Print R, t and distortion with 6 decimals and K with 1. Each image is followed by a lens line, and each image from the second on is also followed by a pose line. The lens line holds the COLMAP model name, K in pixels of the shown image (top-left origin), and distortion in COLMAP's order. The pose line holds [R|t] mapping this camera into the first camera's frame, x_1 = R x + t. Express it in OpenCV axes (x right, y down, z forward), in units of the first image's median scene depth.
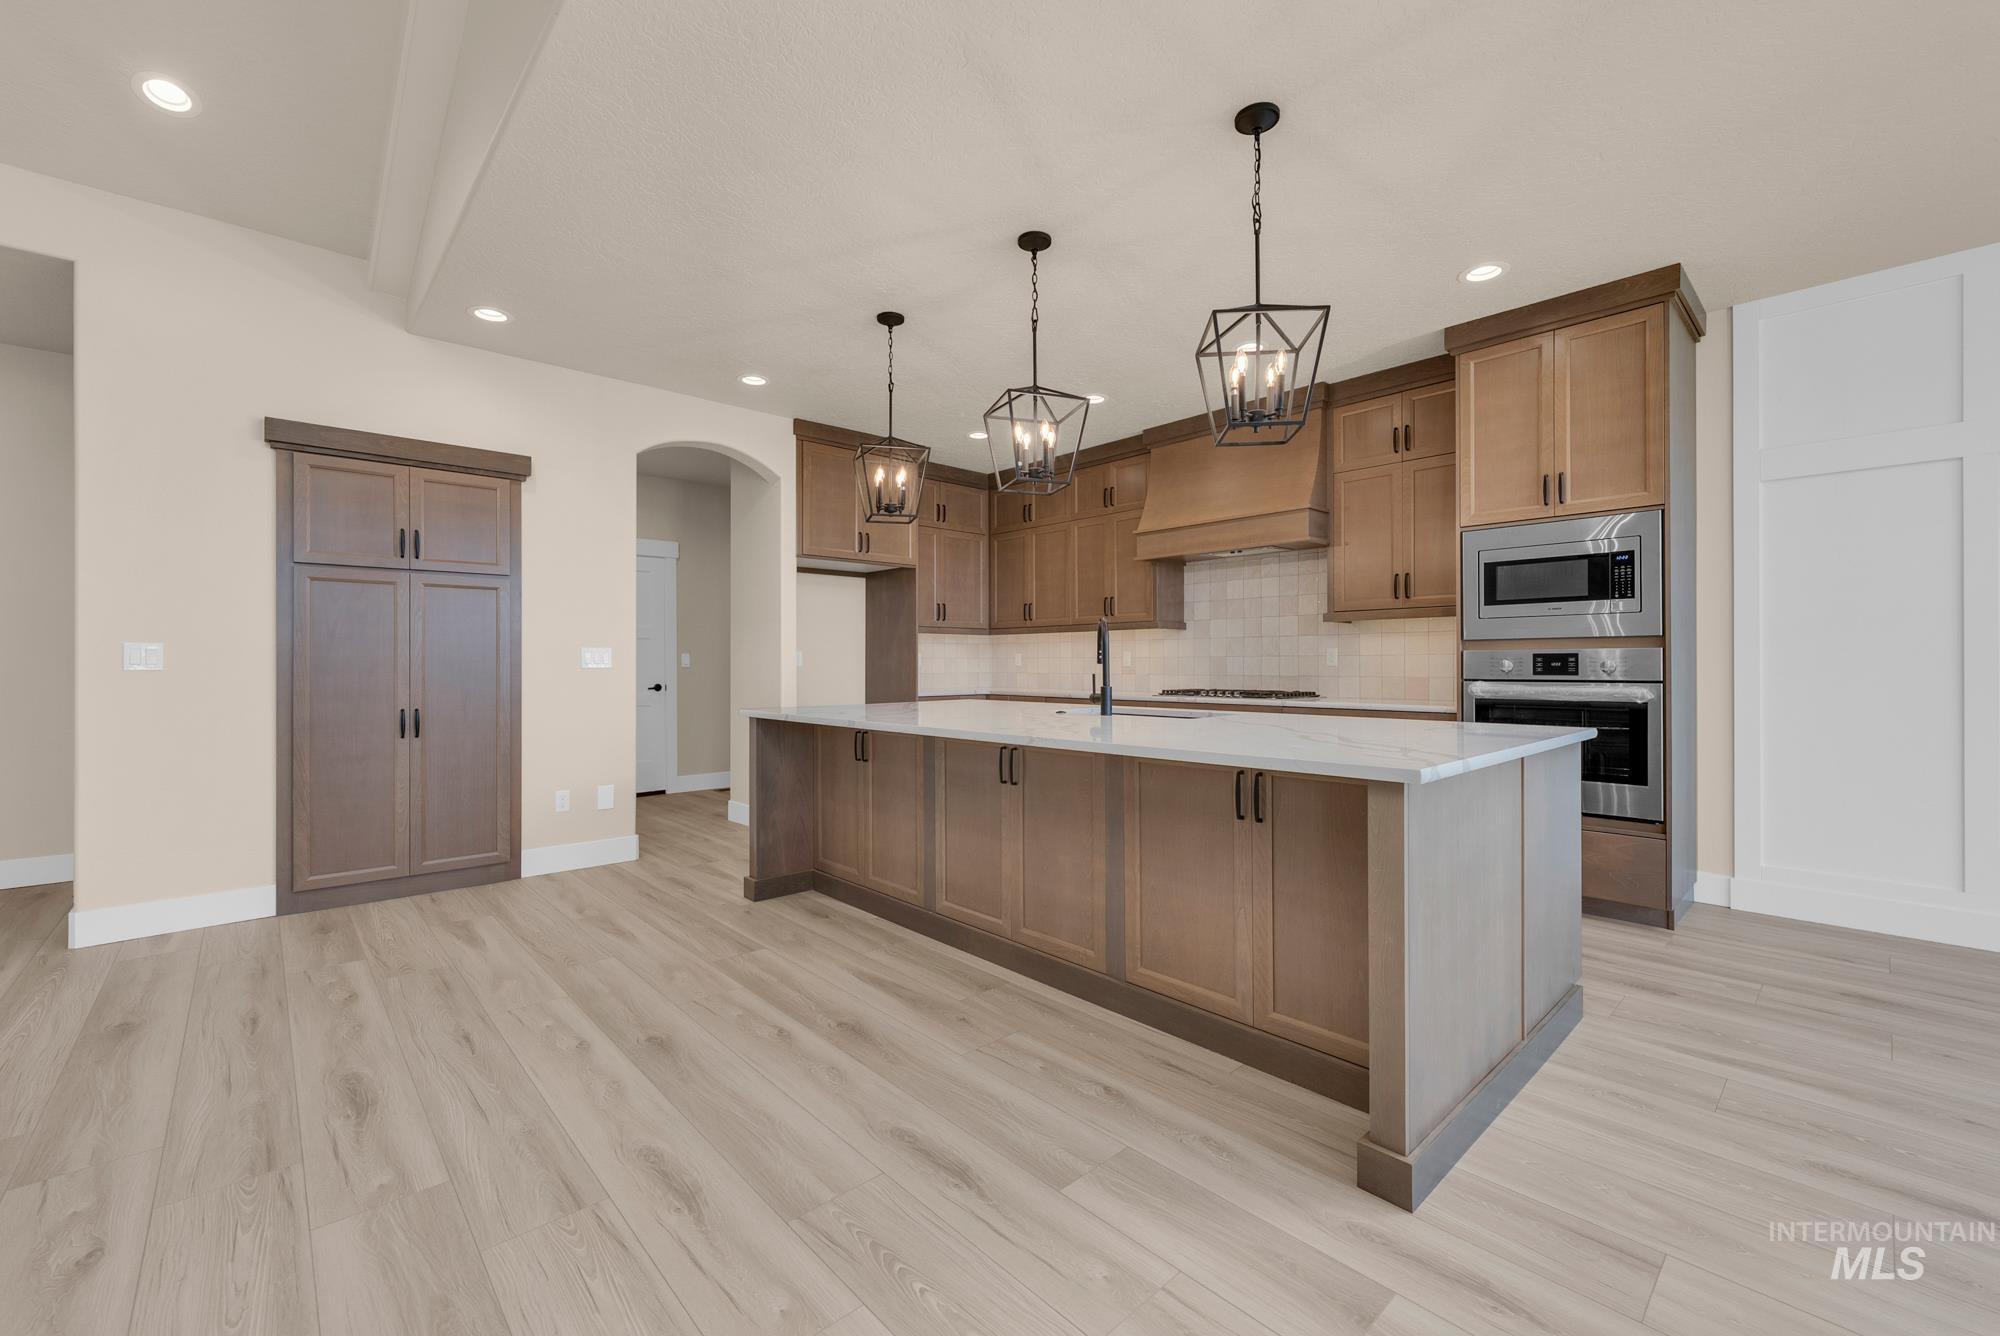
lens RADIAL K [[820.8, 0, 1000.0], [0, 820.8, 668.0], [0, 0, 1]] dist [-0.017017, -0.000038]
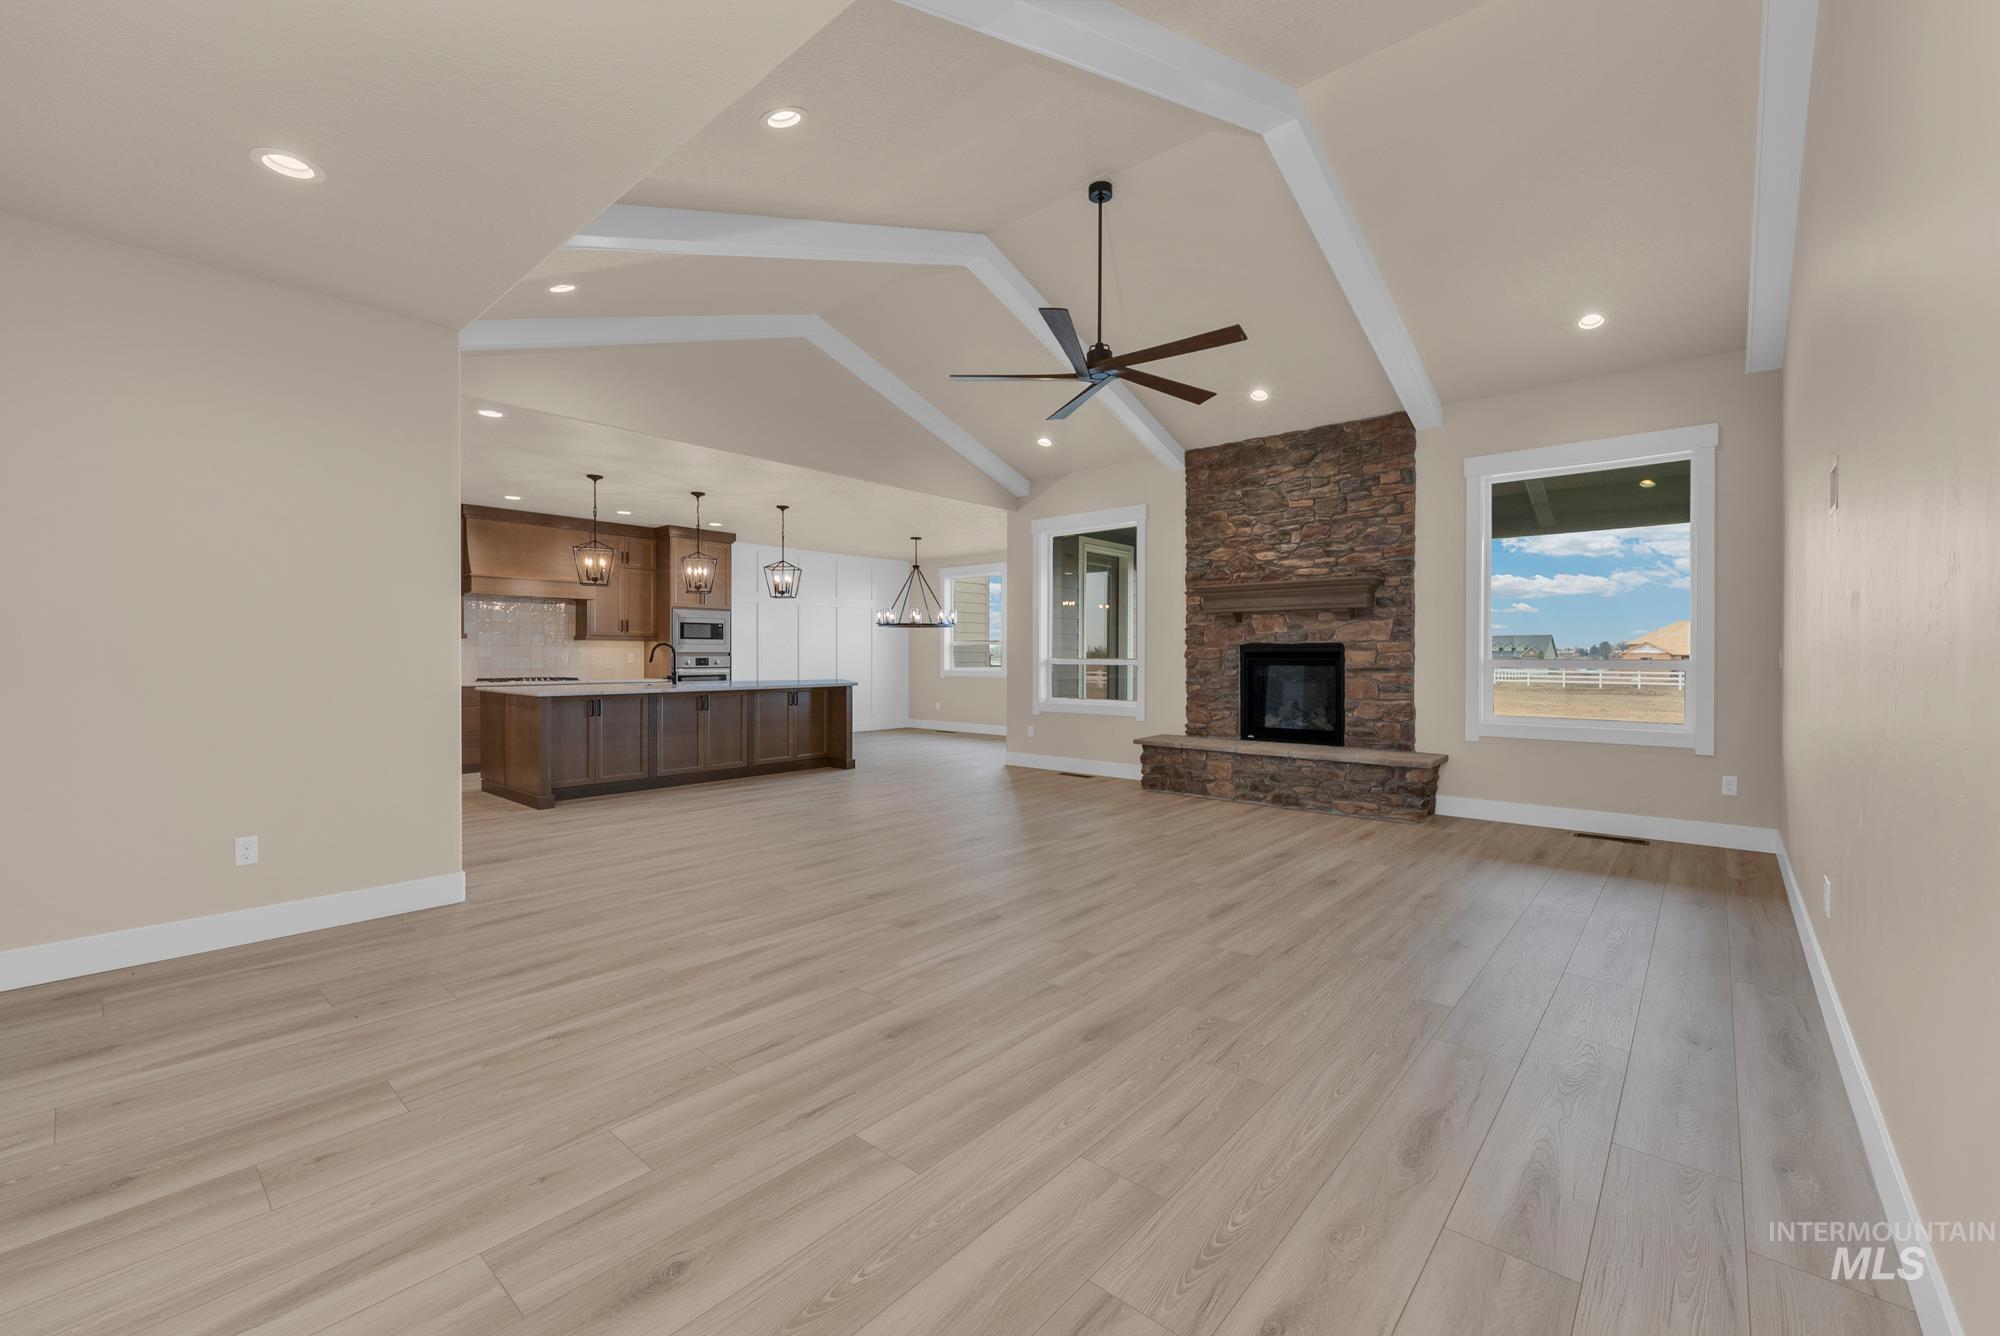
lens RADIAL K [[820.8, 0, 1000.0], [0, 820.8, 668.0], [0, 0, 1]] dist [-0.017017, -0.000038]
pose [[-0.124429, -0.008218, 0.992194, -2.236153], [0.005531, 0.999944, 0.008976, -0.003216], [-0.992213, 0.006604, -0.124377, 0.354908]]
